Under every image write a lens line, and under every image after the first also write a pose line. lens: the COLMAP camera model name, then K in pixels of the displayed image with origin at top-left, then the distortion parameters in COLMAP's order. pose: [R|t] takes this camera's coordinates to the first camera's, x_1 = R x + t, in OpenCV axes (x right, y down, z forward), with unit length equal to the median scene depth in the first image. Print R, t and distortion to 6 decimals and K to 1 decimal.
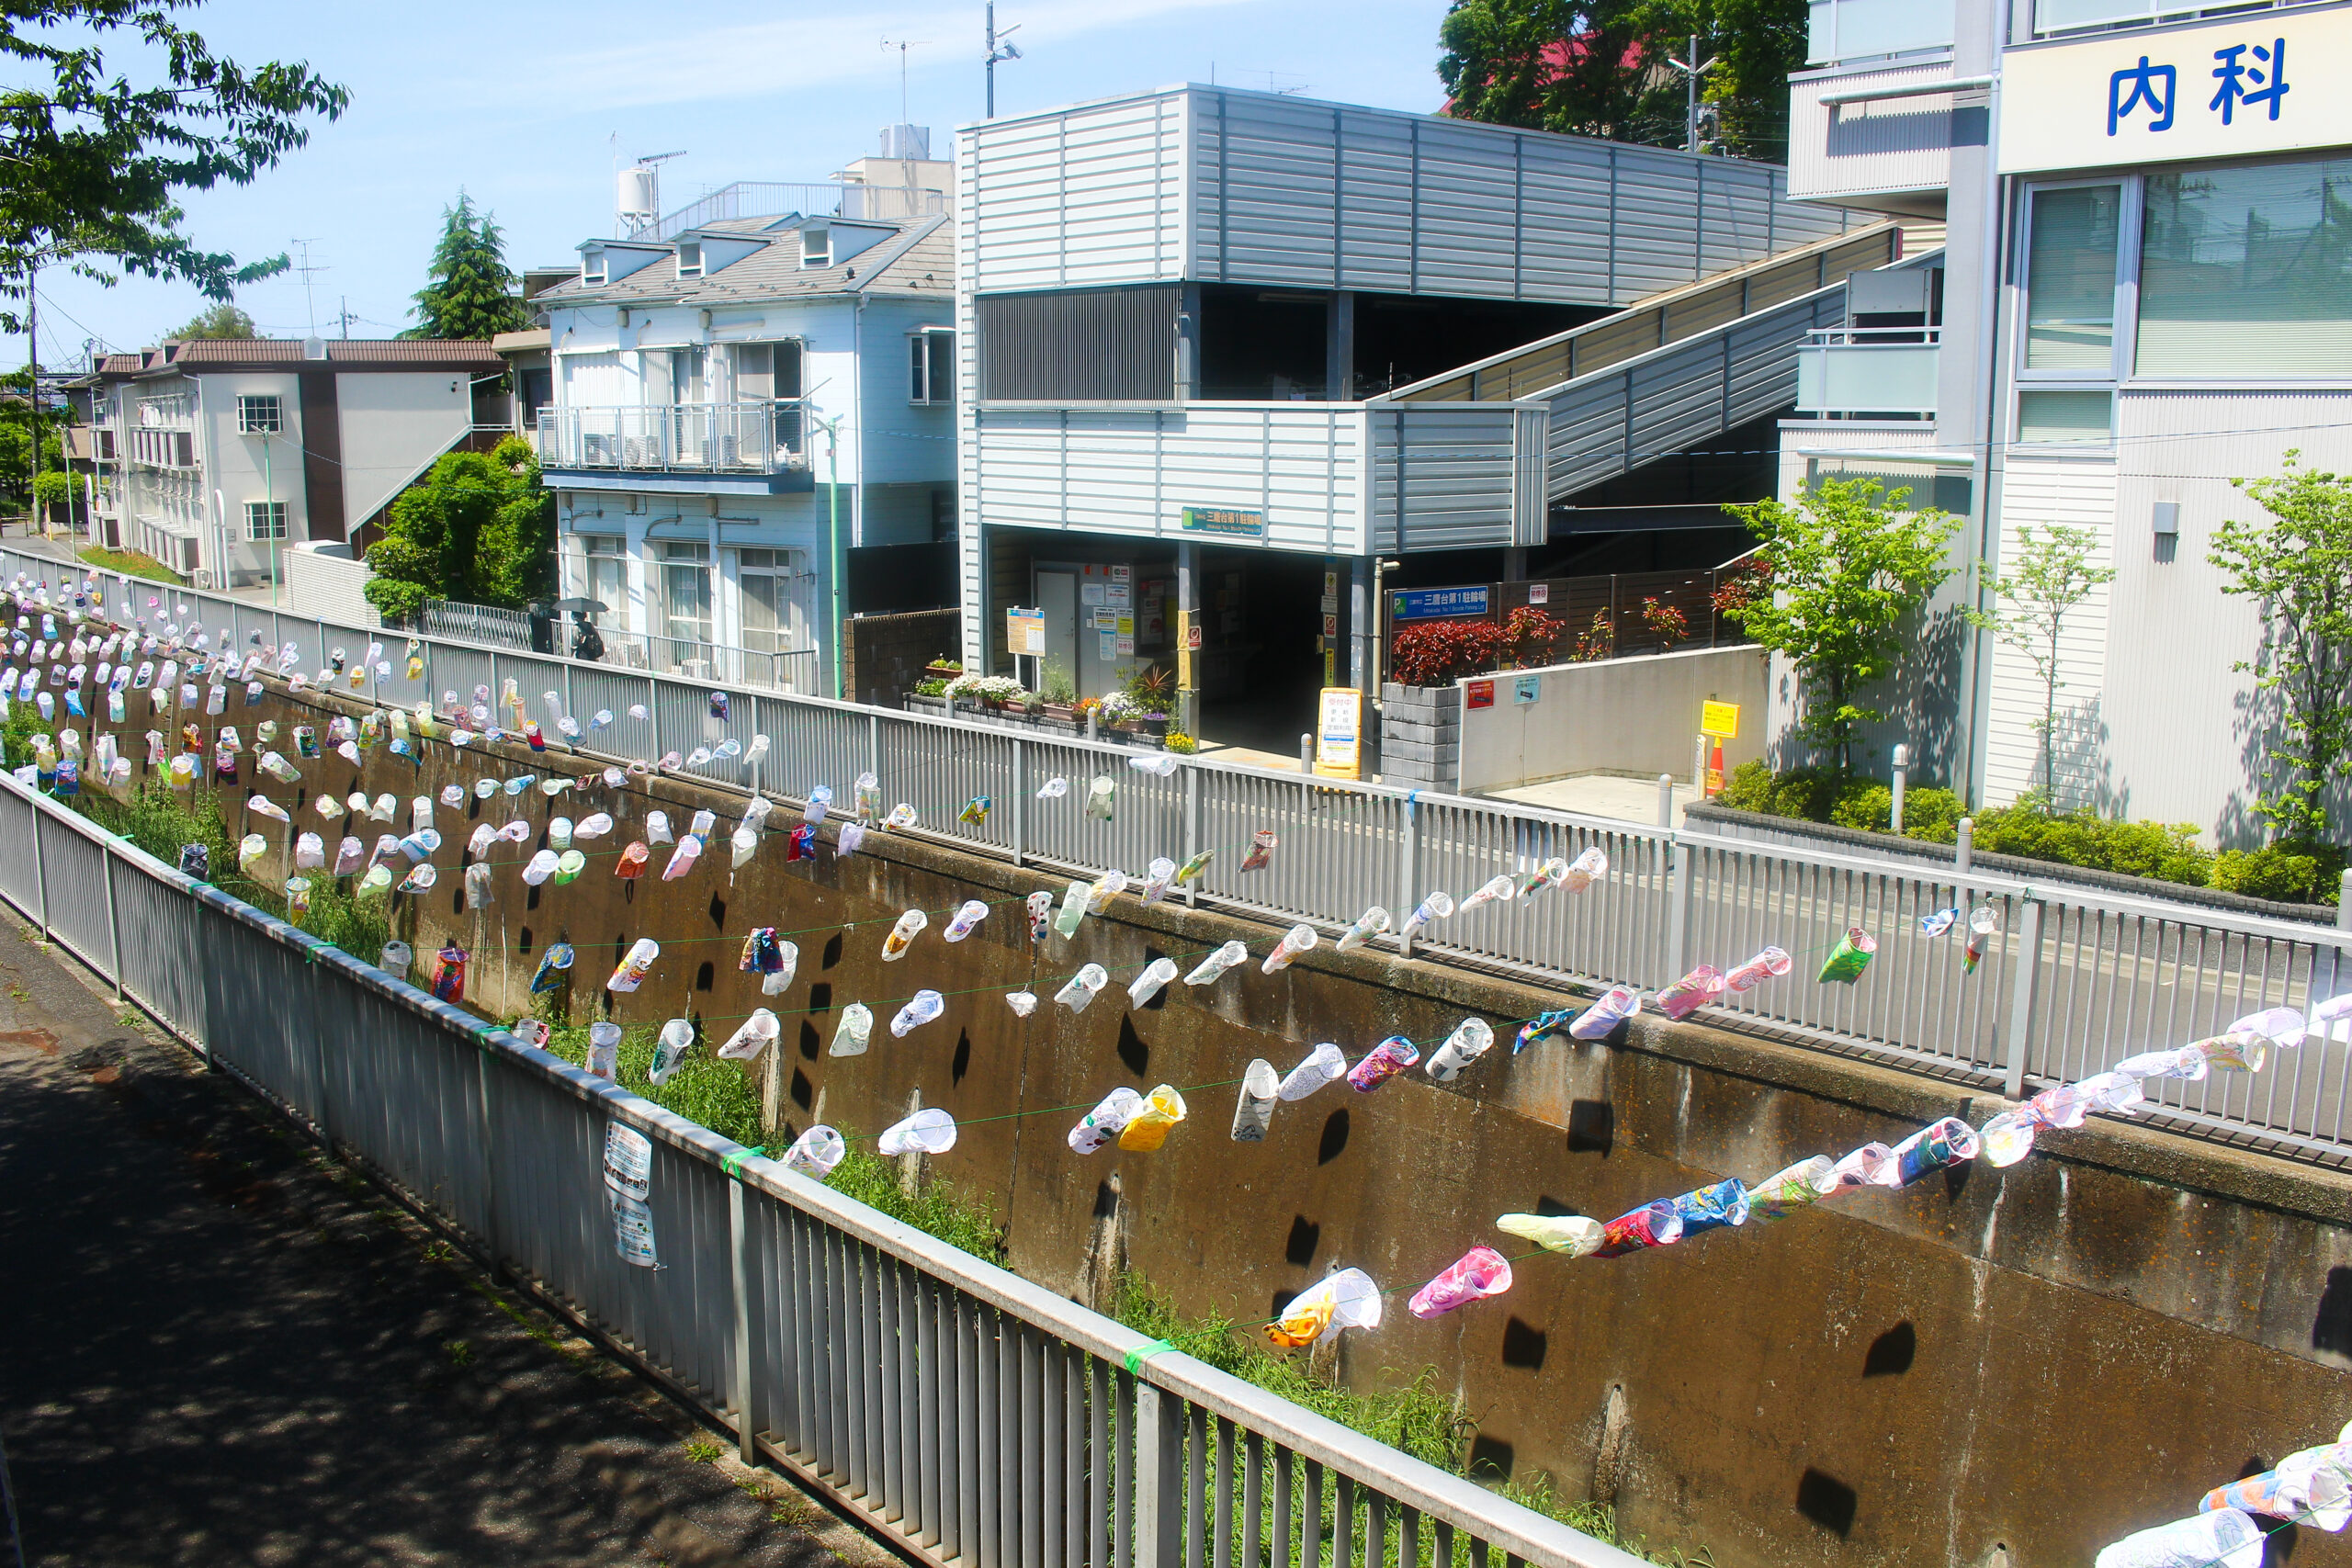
lens RADIAL K [[2076.2, 0, 1174.7], [0, 2076.2, 785.1], [0, 0, 1]] dist [-0.109772, -0.004866]
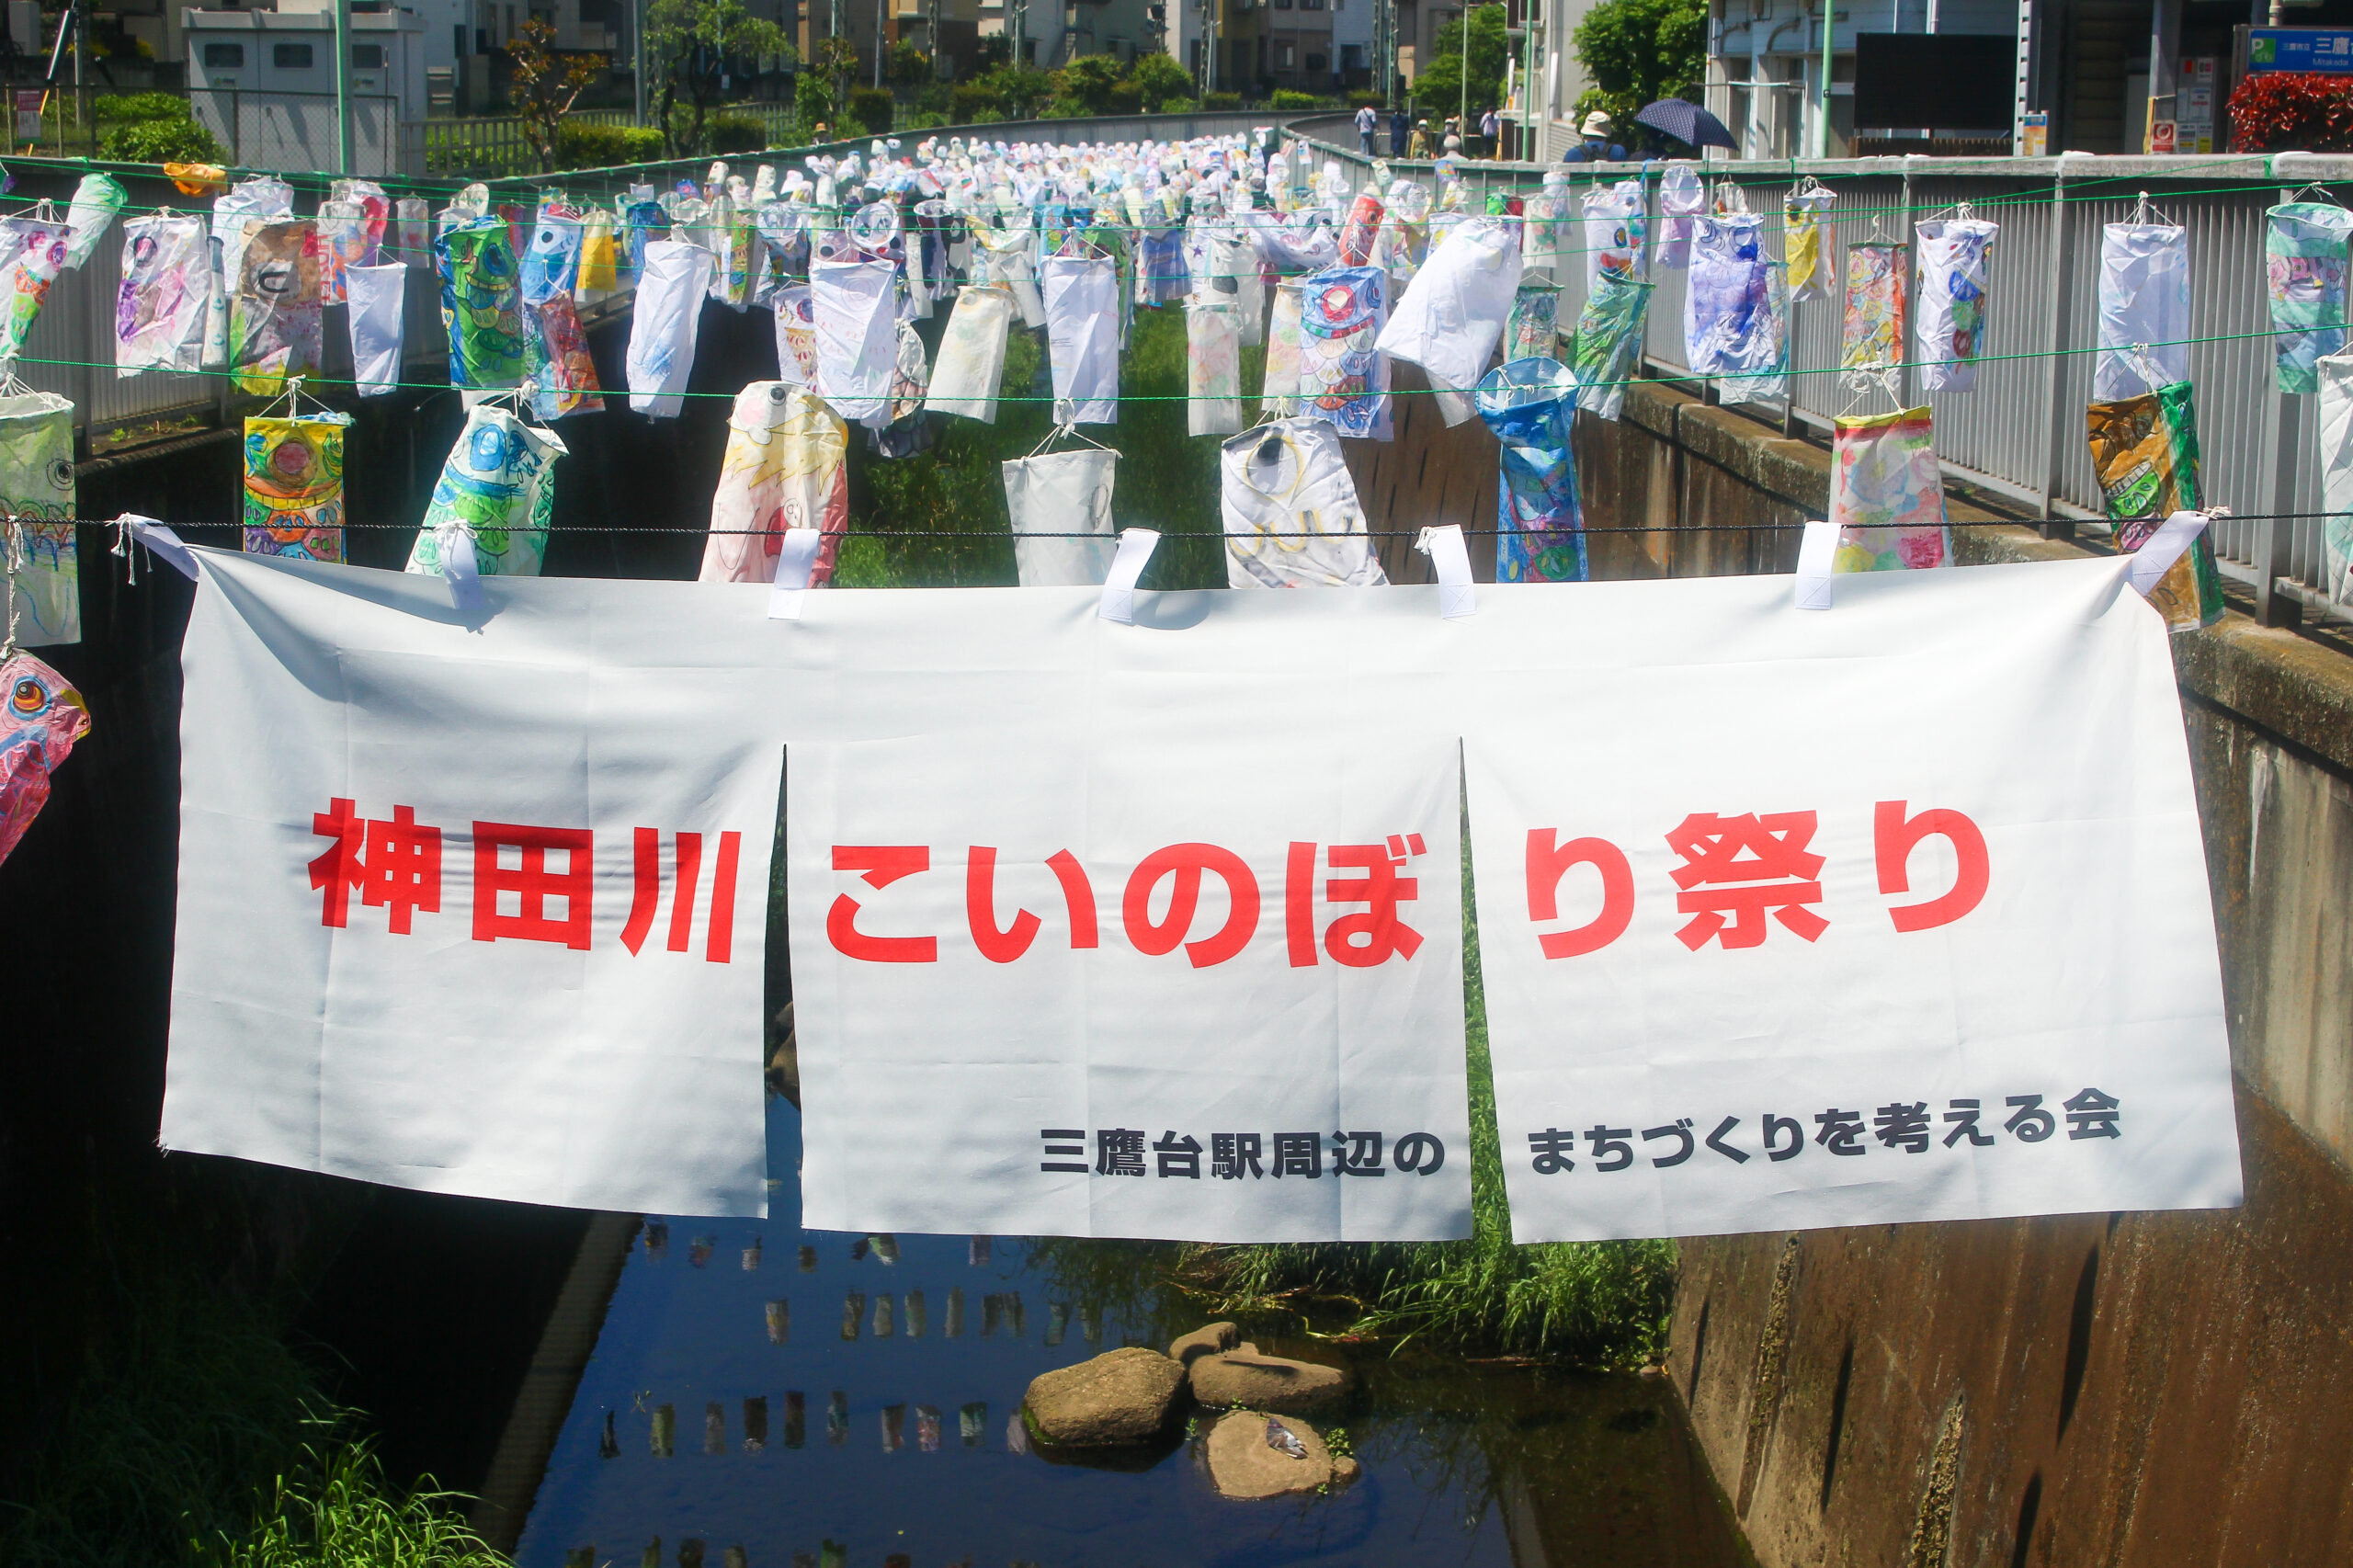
lens RADIAL K [[3938.4, 0, 1174.3], [0, 3938.4, 788.6], [0, 0, 1]] dist [-0.019846, 0.000000]
pose [[0.758227, 0.123200, -0.640245, 0.559885], [-0.130170, 0.990820, 0.036503, 0.122099], [0.638864, 0.055664, 0.767303, -0.152406]]
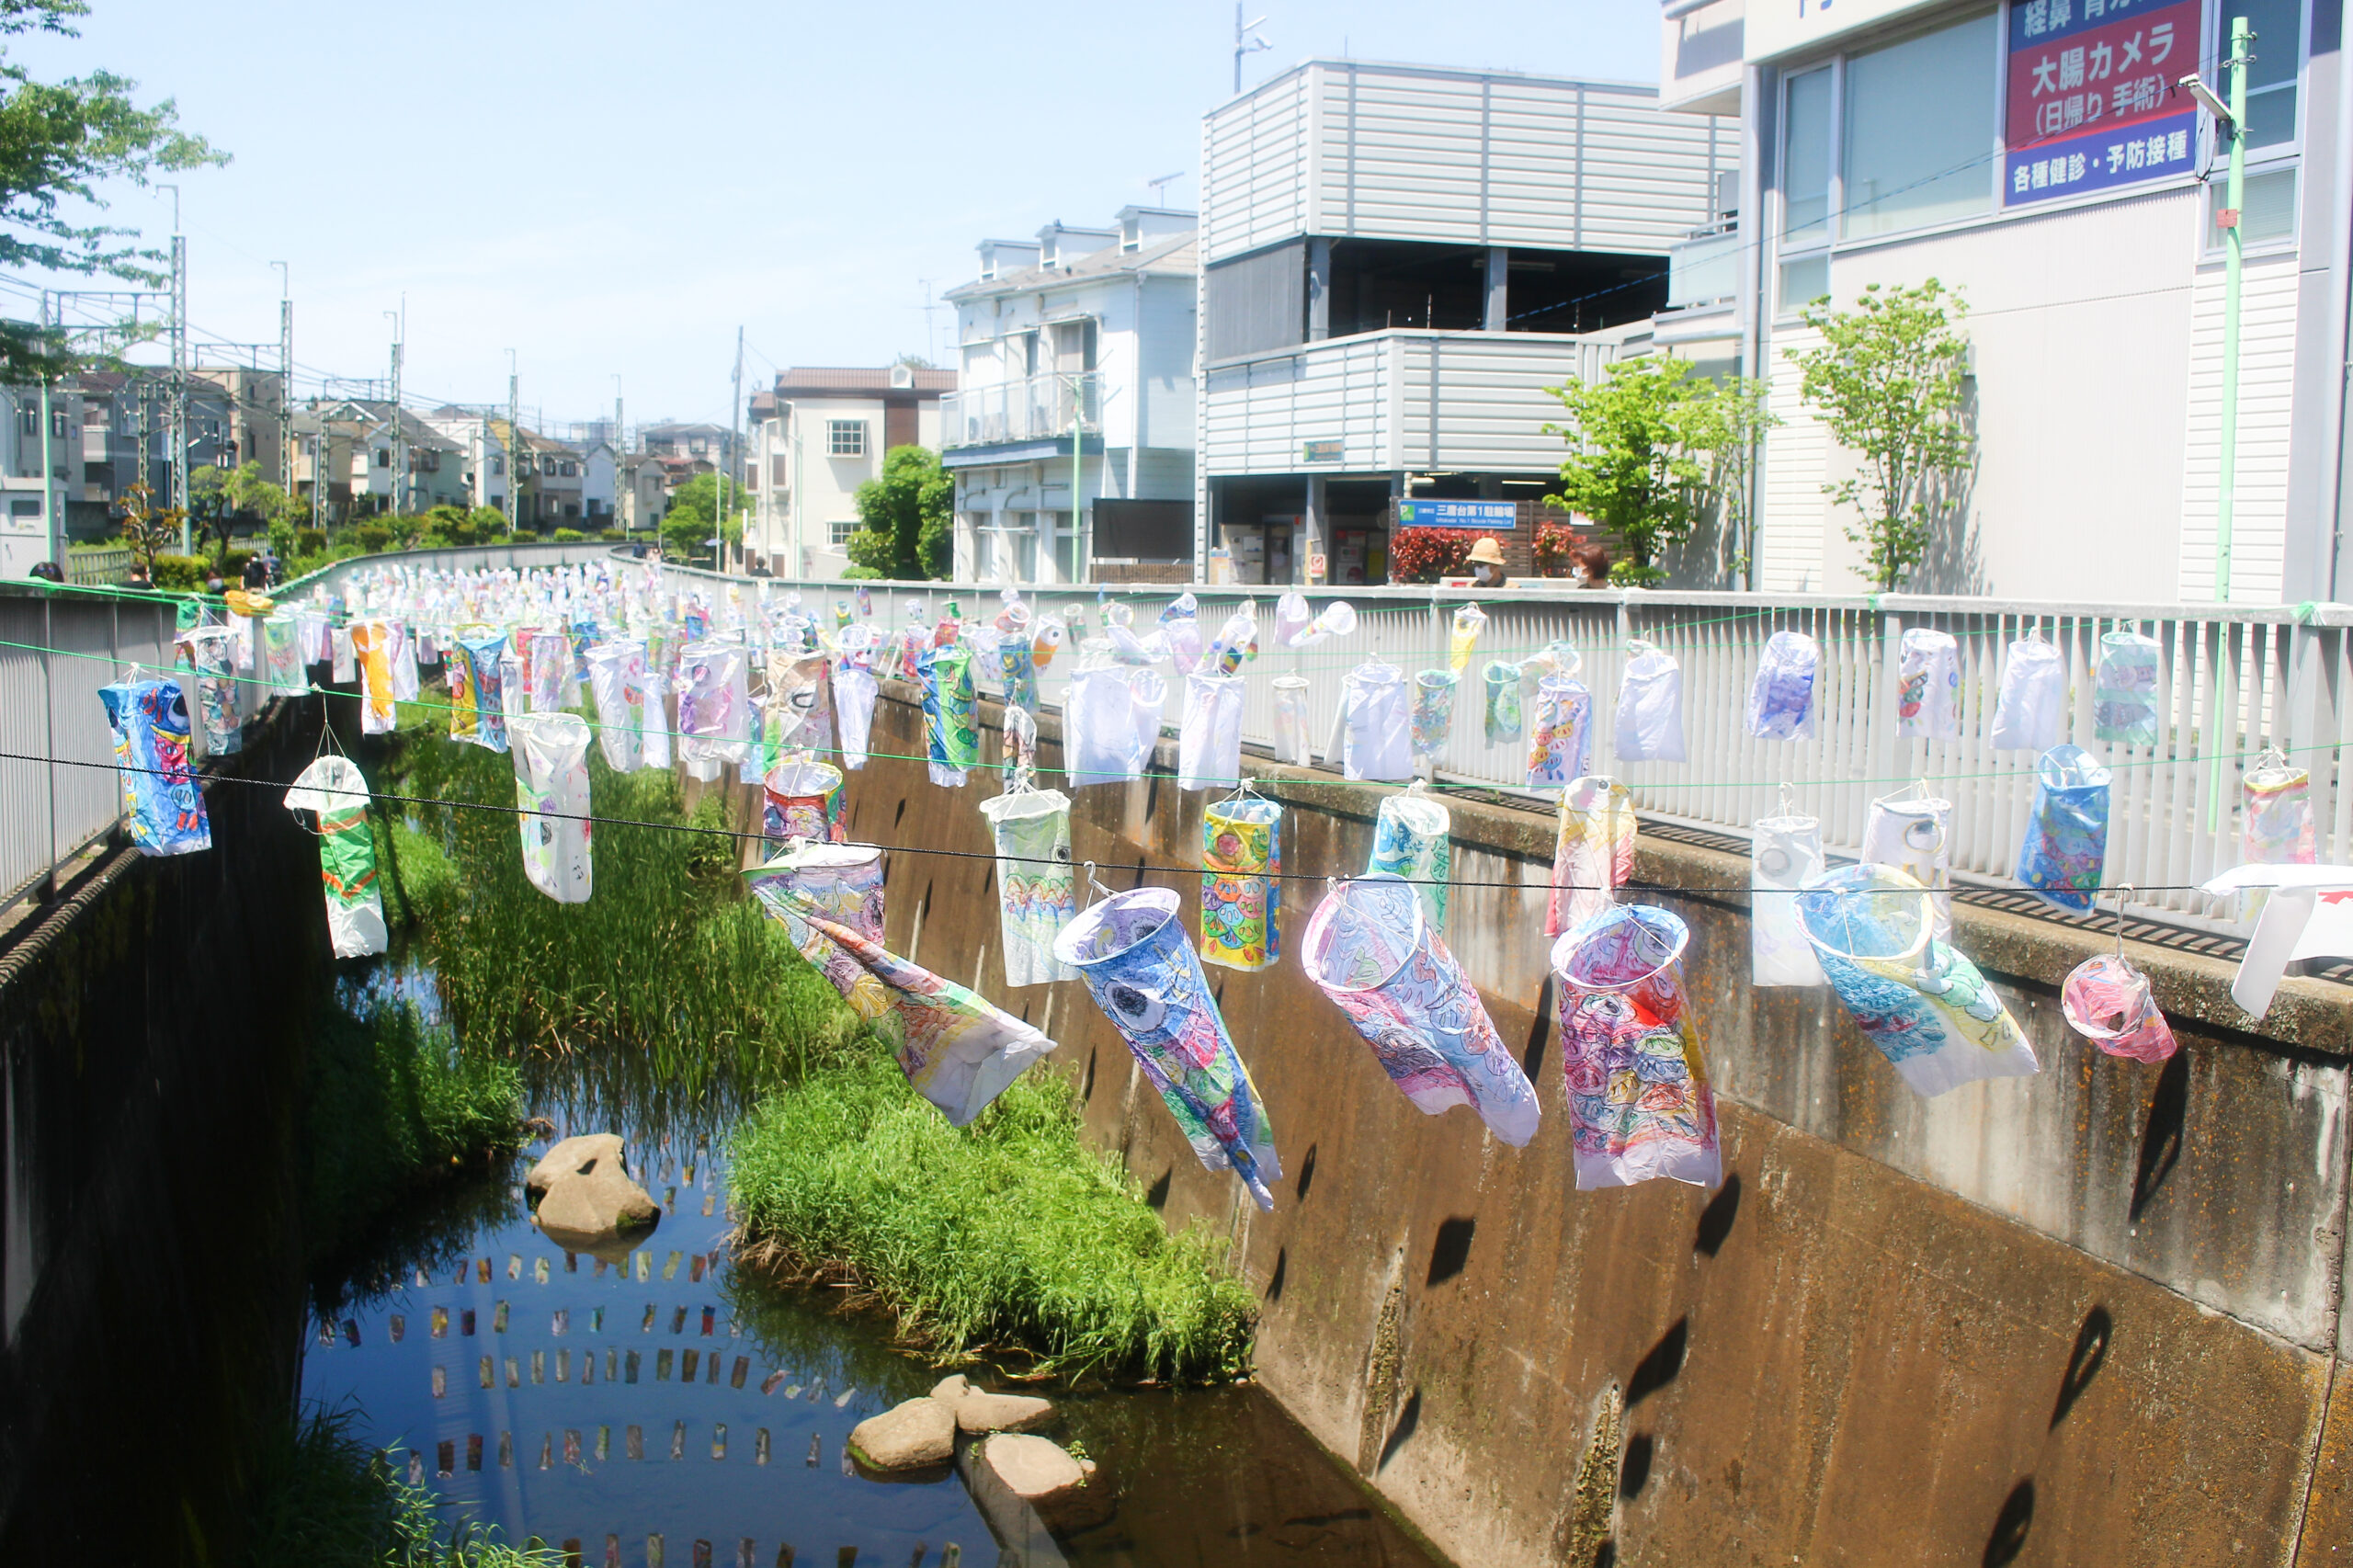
lens RADIAL K [[2547.0, 0, 1180.1], [0, 2547.0, 775.8], [0, 0, 1]] dist [-0.094455, 0.000000]
pose [[0.914855, 0.052652, -0.400335, 0.440638], [-0.089106, 0.993345, -0.072983, 0.128547], [0.393828, 0.102442, 0.913458, -0.200460]]
